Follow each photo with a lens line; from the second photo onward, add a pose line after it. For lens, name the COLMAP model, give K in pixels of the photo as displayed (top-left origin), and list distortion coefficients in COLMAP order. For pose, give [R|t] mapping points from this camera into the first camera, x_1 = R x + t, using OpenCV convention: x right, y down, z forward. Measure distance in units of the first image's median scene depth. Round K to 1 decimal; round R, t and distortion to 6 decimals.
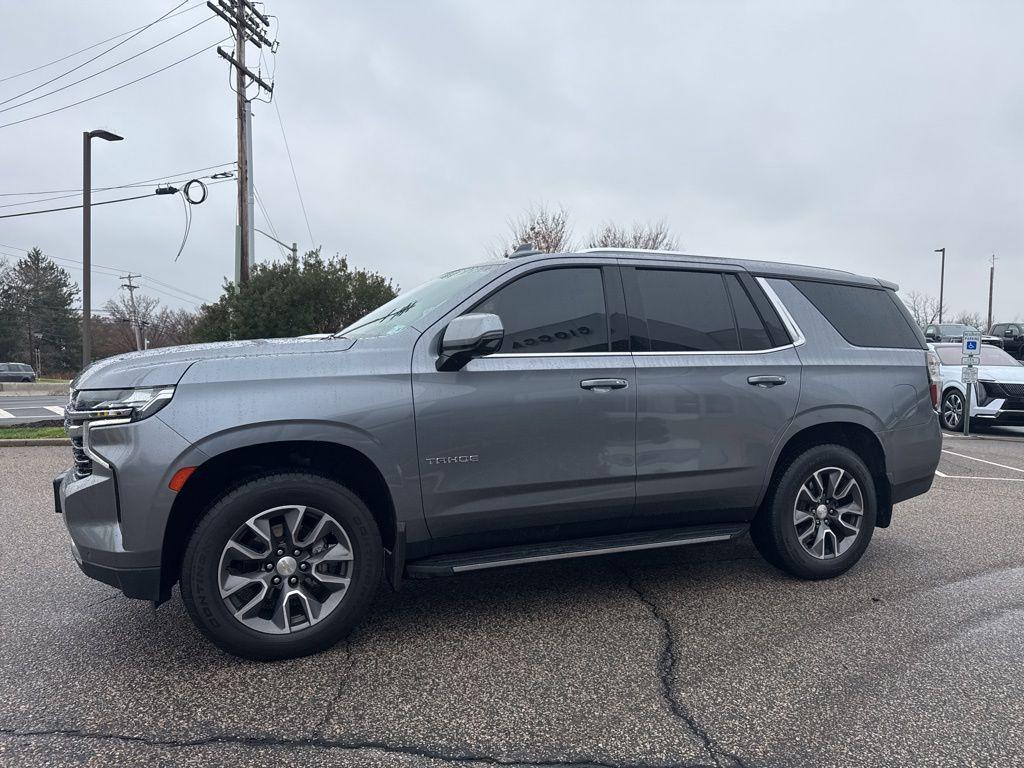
lens RADIAL K [[713.6, 0, 512.0], [0, 713.6, 384.0], [0, 0, 1]] dist [0.080962, -0.110225]
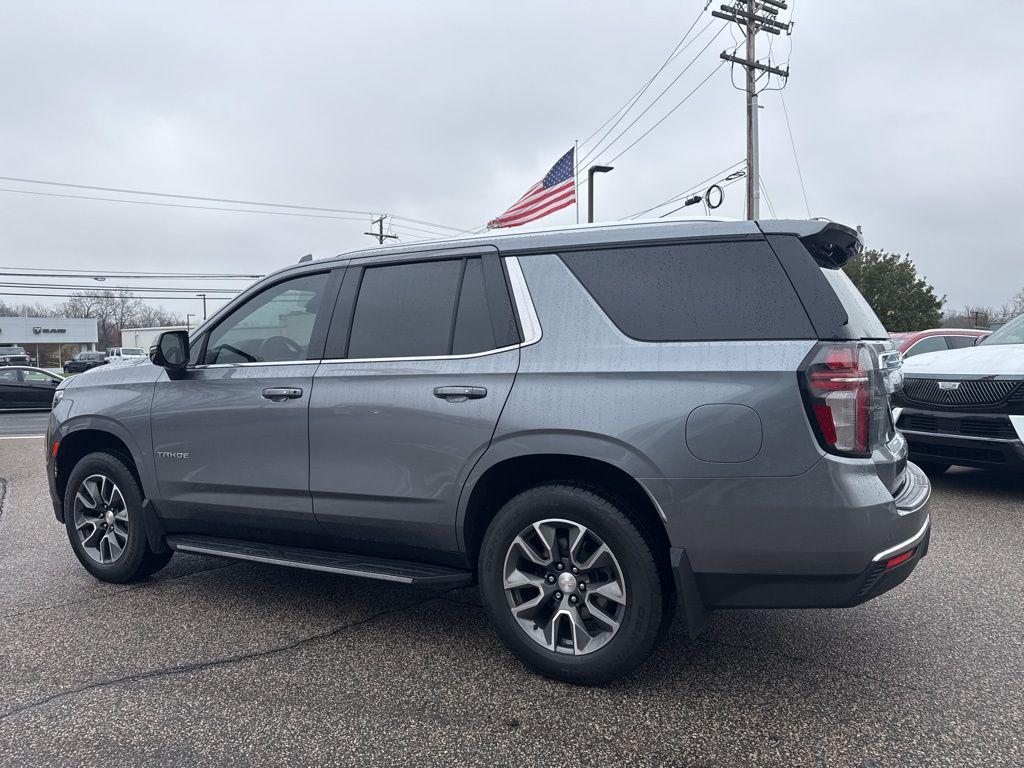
lens RADIAL K [[713.6, 0, 512.0], [0, 713.6, 384.0], [0, 0, 1]] dist [0.080962, -0.110225]
pose [[0.623646, 0.012985, -0.781599, 1.207829], [-0.004874, 0.999907, 0.012722, -0.029725], [0.781692, -0.004125, 0.623651, 0.685362]]
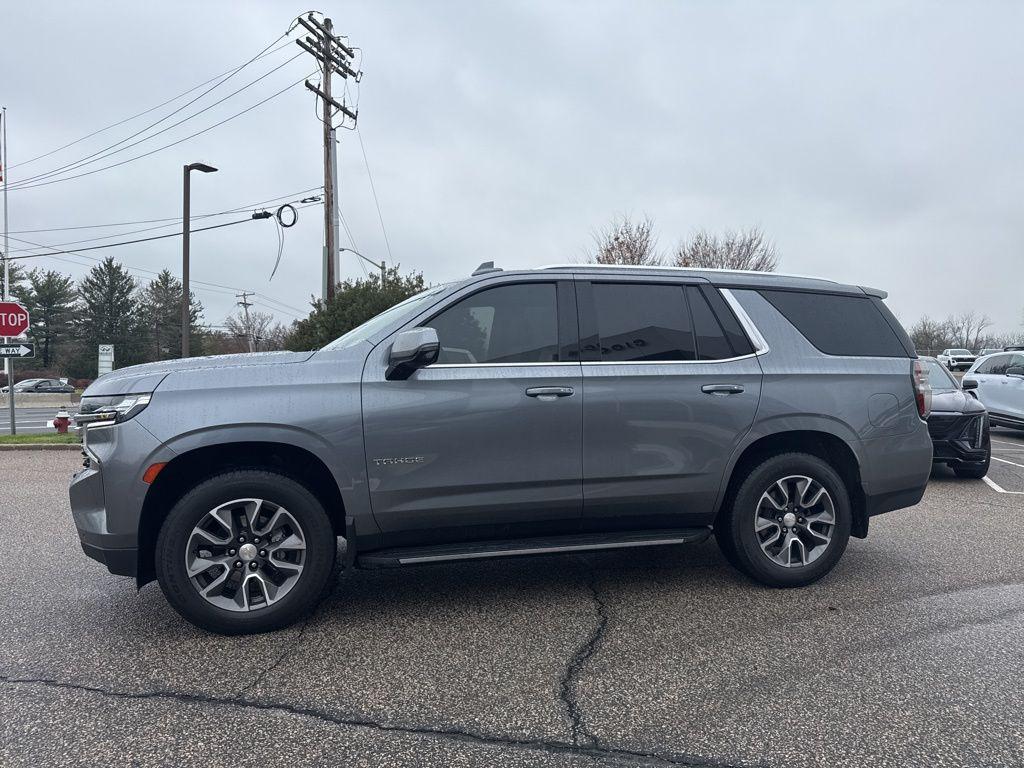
lens RADIAL K [[713.1, 0, 508.2], [0, 713.1, 383.7], [0, 0, 1]] dist [0.083178, -0.116253]
pose [[0.989884, -0.001568, -0.141868, 0.238702], [-0.000640, 0.999879, -0.015524, 0.004312], [0.141875, 0.015457, 0.989764, -0.065501]]
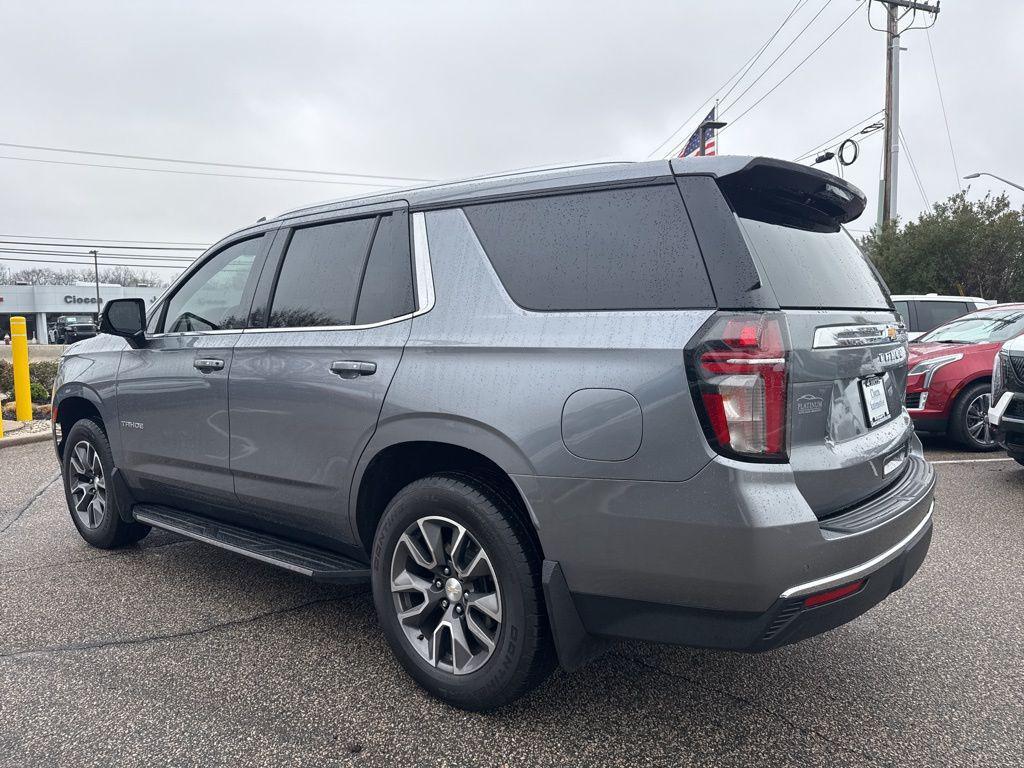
lens RADIAL K [[710.8, 0, 521.3], [0, 710.8, 379.1], [0, 0, 1]] dist [0.076559, -0.086312]
pose [[0.474304, 0.051536, -0.878851, 1.255601], [-0.017468, 0.998639, 0.049133, -0.037222], [0.880188, -0.007952, 0.474559, 0.995647]]
